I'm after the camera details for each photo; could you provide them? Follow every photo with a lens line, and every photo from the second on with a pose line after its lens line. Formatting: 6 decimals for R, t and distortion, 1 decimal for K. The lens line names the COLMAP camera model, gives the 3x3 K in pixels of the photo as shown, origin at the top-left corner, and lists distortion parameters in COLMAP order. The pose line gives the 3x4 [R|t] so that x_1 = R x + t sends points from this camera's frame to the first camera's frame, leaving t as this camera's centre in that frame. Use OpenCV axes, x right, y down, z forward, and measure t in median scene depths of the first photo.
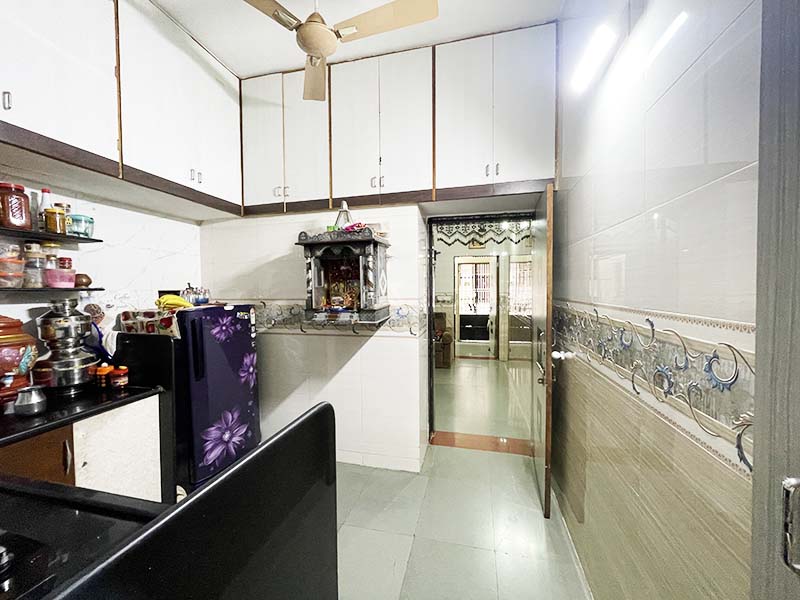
lens RADIAL K [[322.7, 0, 400.0], [0, 322.7, 300.0], [0, 0, 1]] dist [-0.002168, -0.000310]
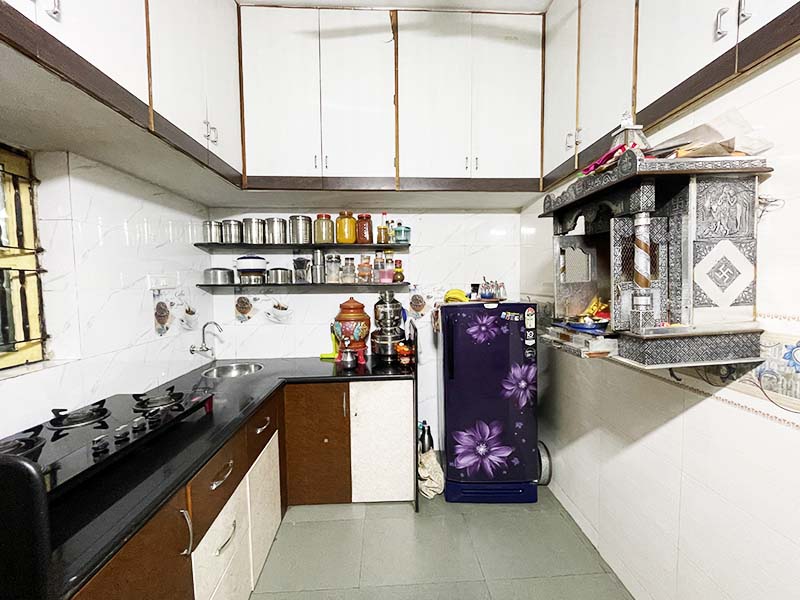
lens RADIAL K [[322.7, 0, 400.0], [0, 322.7, 300.0], [0, 0, 1]] dist [-0.002168, -0.000310]
pose [[0.278357, 0.060428, -0.958575, 0.231446], [-0.024675, 0.998139, 0.055757, -0.034130], [0.960161, 0.008133, 0.279330, 0.538644]]
